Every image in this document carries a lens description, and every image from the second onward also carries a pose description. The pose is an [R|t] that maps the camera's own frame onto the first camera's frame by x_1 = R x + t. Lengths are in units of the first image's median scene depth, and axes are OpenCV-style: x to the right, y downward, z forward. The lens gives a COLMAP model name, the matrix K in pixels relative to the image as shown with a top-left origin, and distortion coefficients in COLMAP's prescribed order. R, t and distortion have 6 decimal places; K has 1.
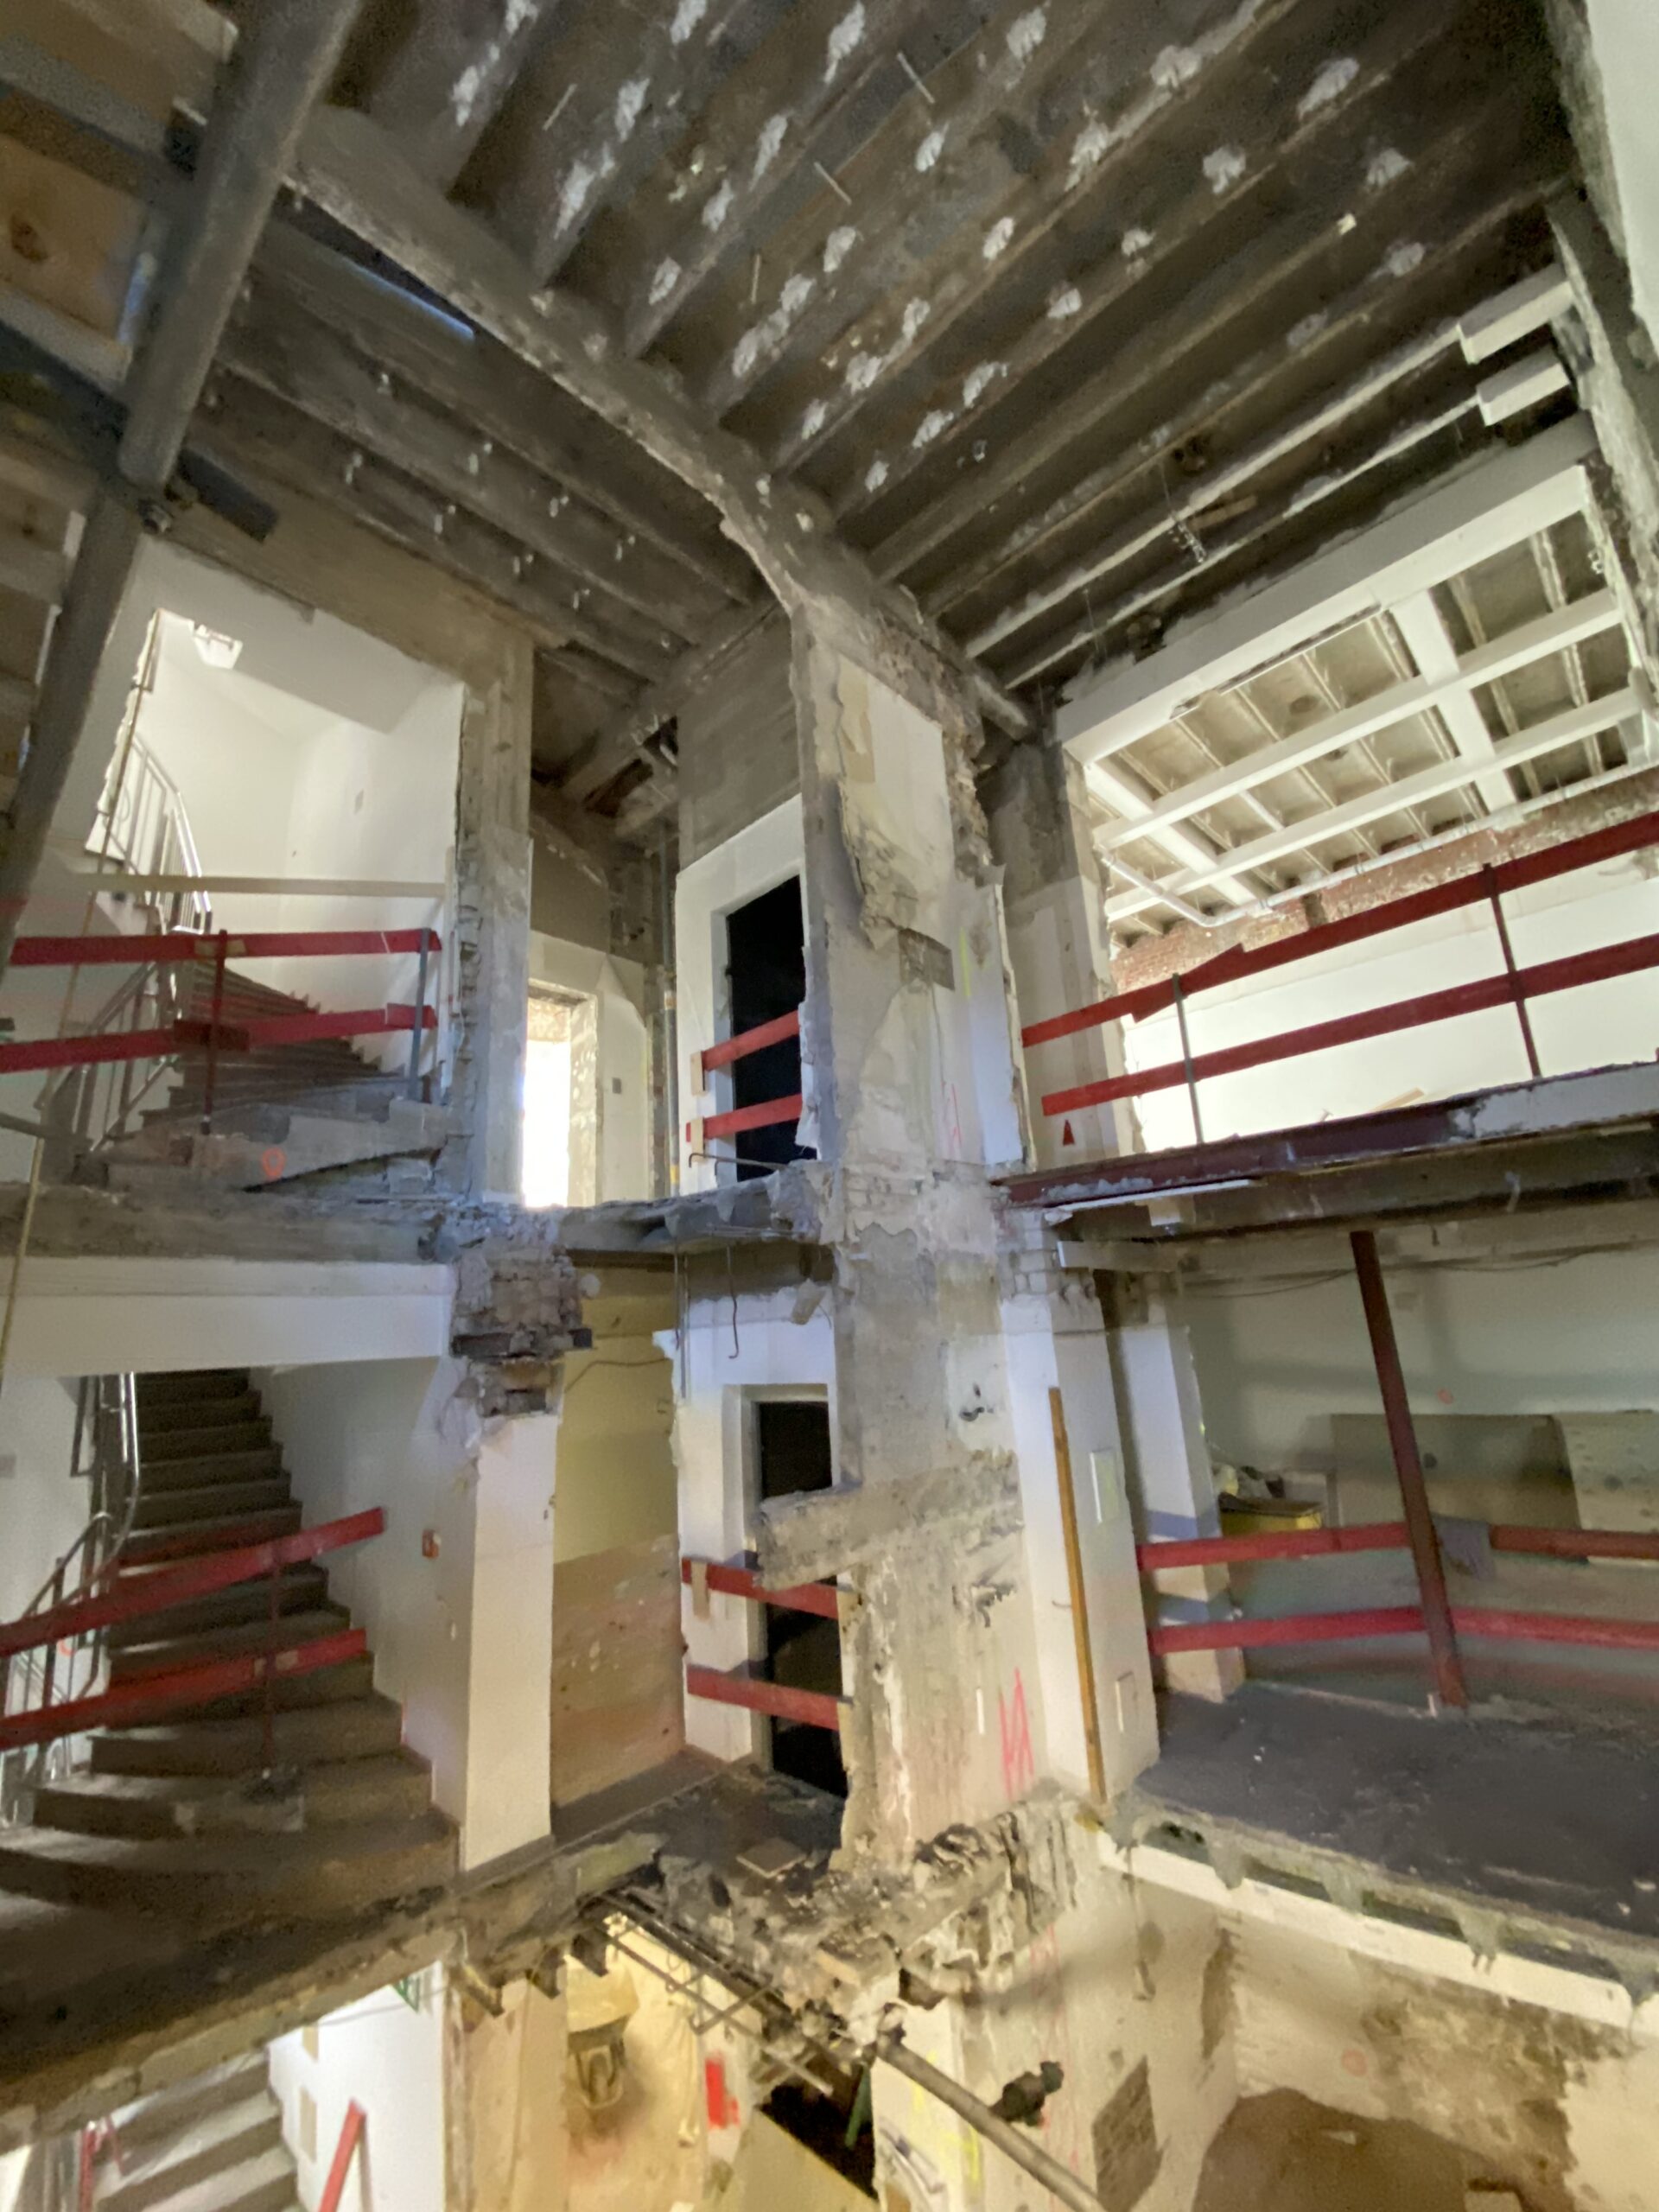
lens RADIAL K [[882.2, 0, 769.9], [0, 882.2, 1095.4], [0, 0, 1]] dist [0.042760, -0.031050]
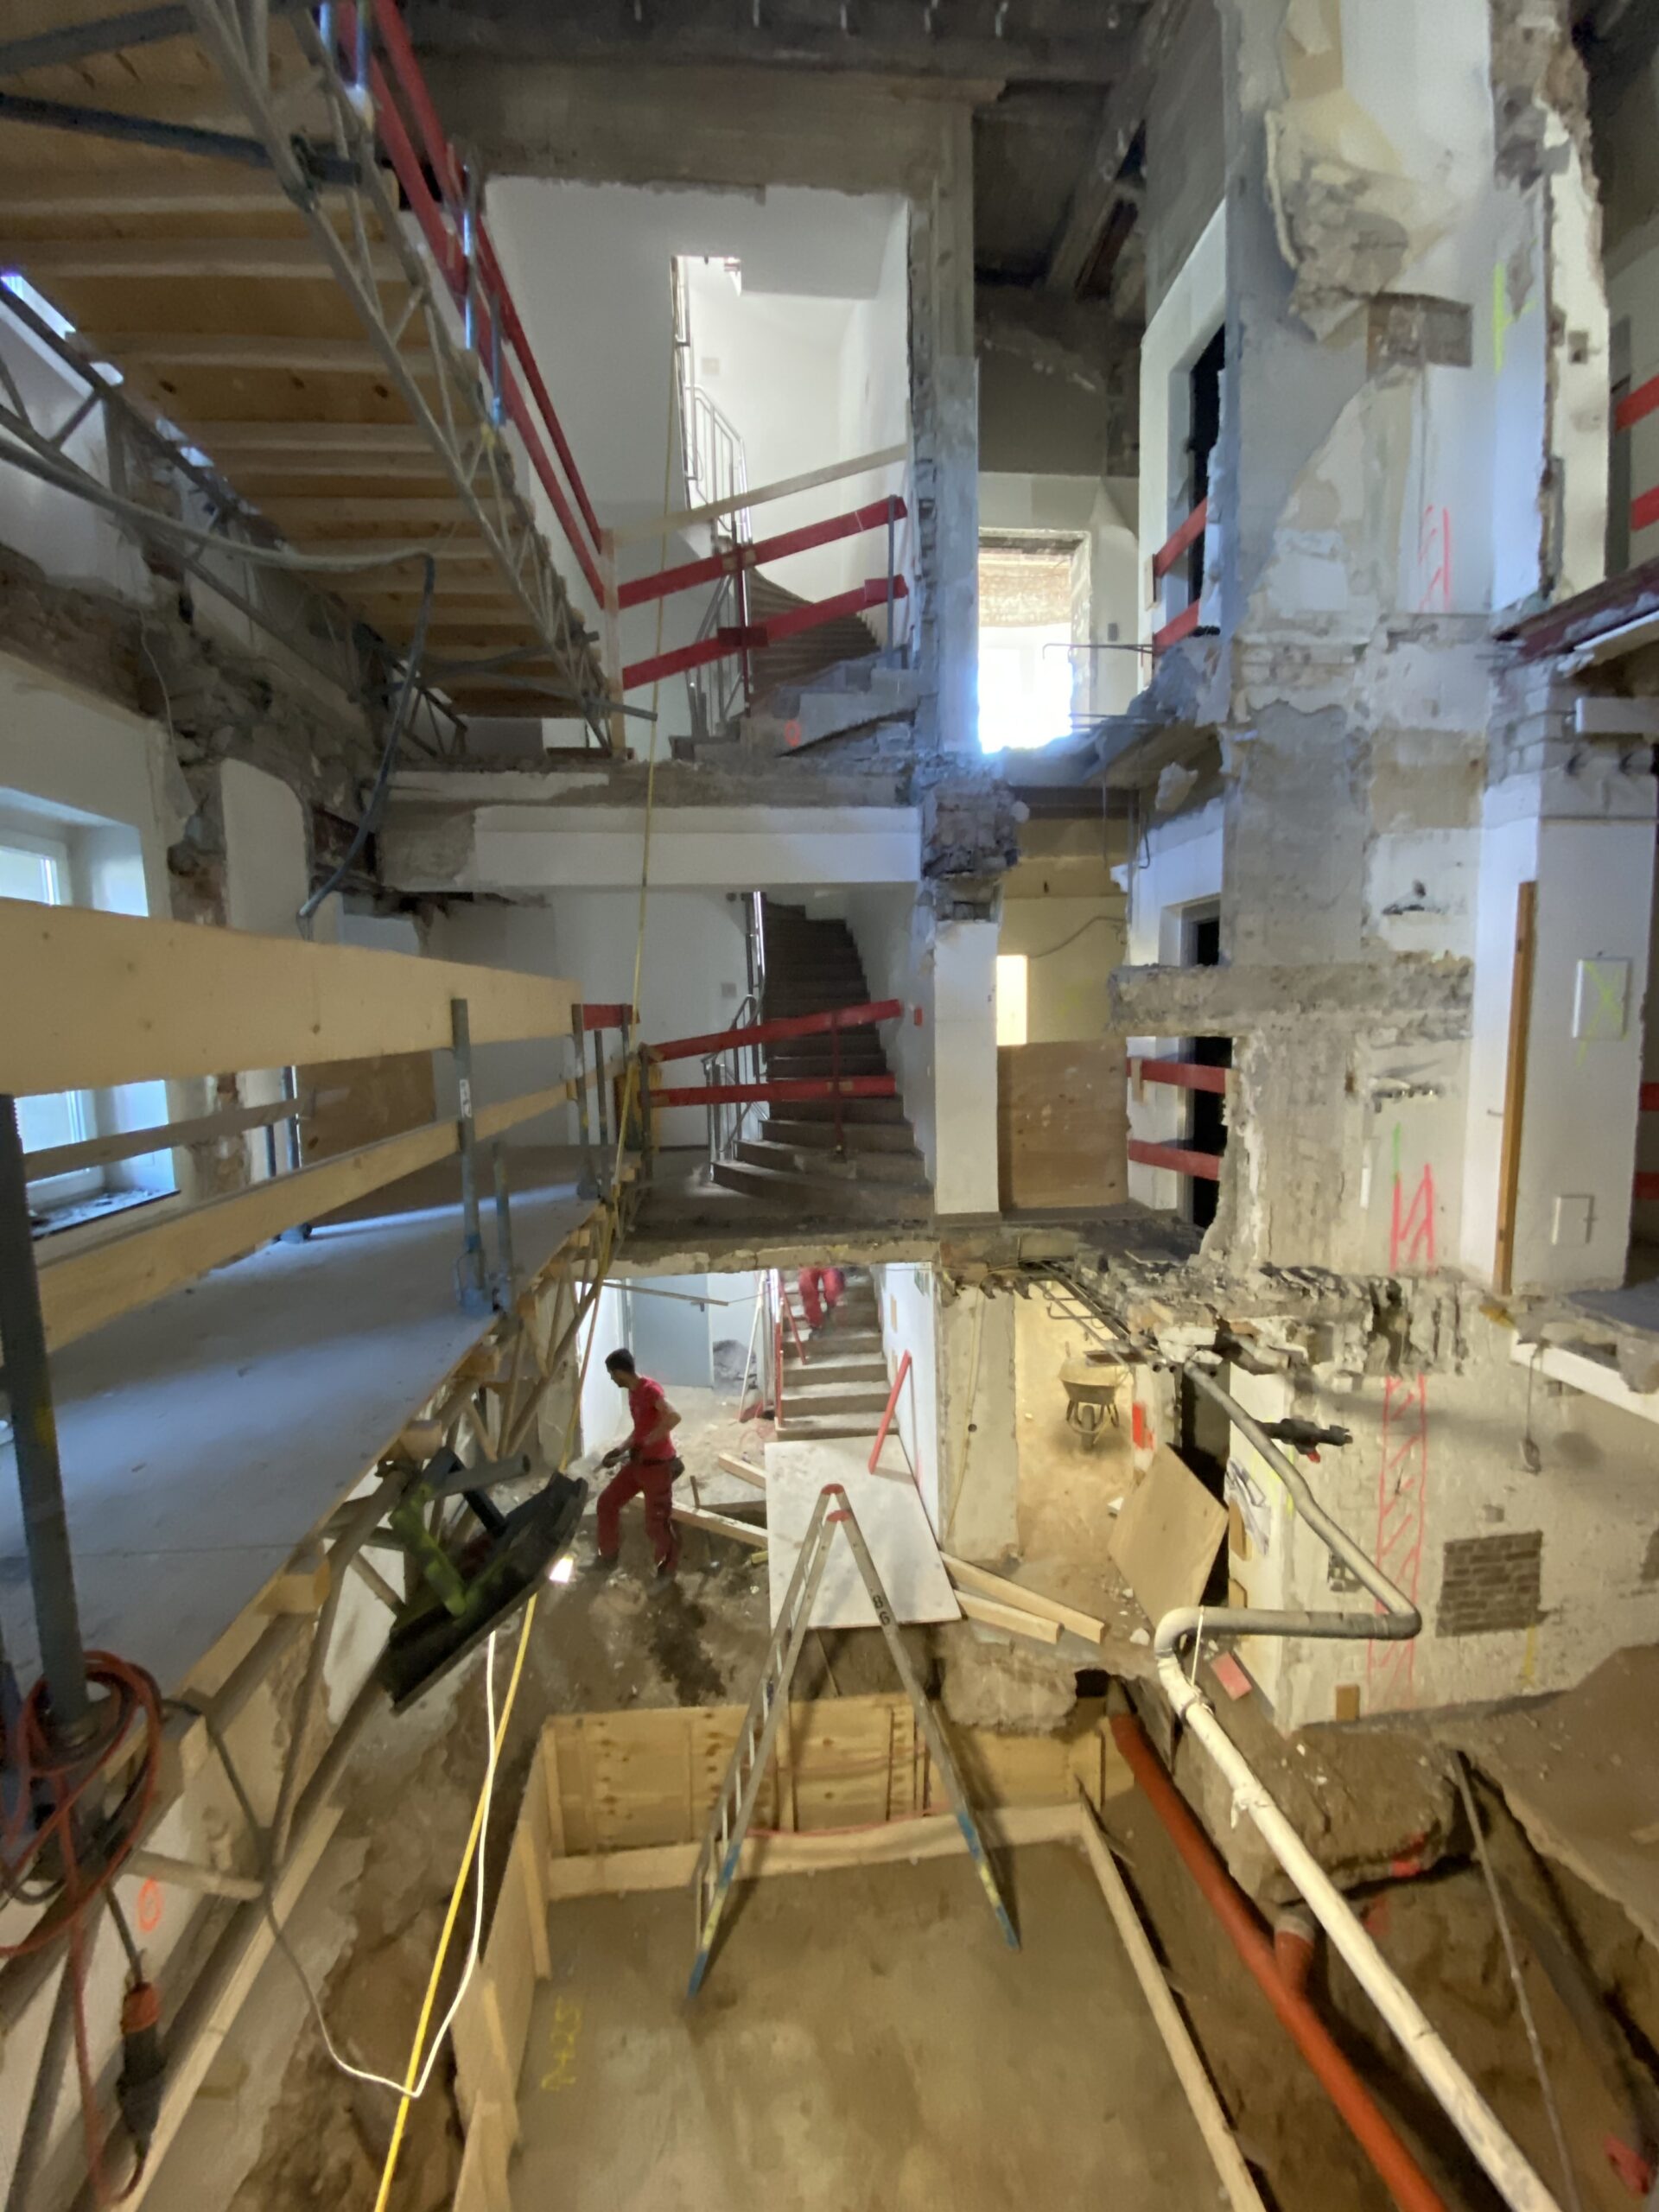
lens RADIAL K [[873.3, 0, 829.5], [0, 873.3, 1106.0], [0, 0, 1]] dist [0.008857, -0.013692]
pose [[0.772514, 0.110309, -0.625343, 0.349048], [0.135798, 0.933314, 0.332391, 0.162675], [0.620307, -0.341697, 0.706019, -0.066421]]
